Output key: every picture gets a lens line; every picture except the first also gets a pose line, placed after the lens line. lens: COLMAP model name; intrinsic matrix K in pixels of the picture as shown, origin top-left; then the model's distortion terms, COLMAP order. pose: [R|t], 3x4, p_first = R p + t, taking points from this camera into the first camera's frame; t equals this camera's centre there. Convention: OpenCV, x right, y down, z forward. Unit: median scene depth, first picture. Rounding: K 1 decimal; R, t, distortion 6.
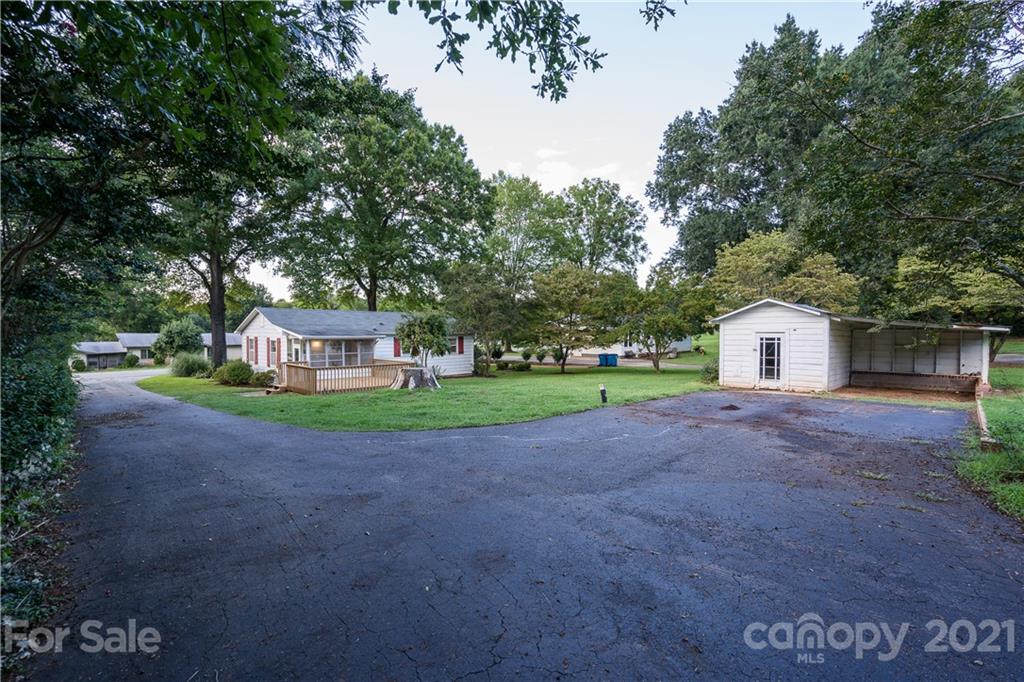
lens RADIAL K [[431.9, 0, 512.0], [0, 431.9, 341.0], [0, 0, 1]] dist [0.000455, 0.000039]
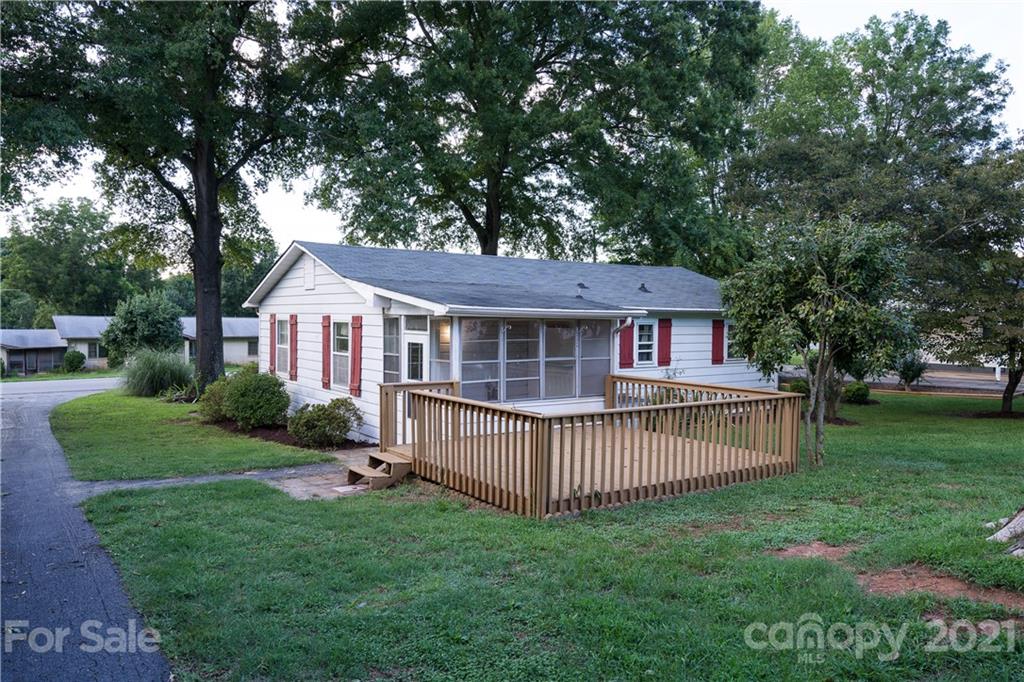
lens RADIAL K [[633.9, 0, 512.0], [0, 633.9, 341.0], [0, 0, 1]] dist [0.005612, 0.001102]
pose [[0.989229, 0.012118, -0.145873, -0.216421], [-0.011212, 0.999912, 0.007027, 0.006750], [0.145945, -0.005316, 0.989278, 0.312407]]
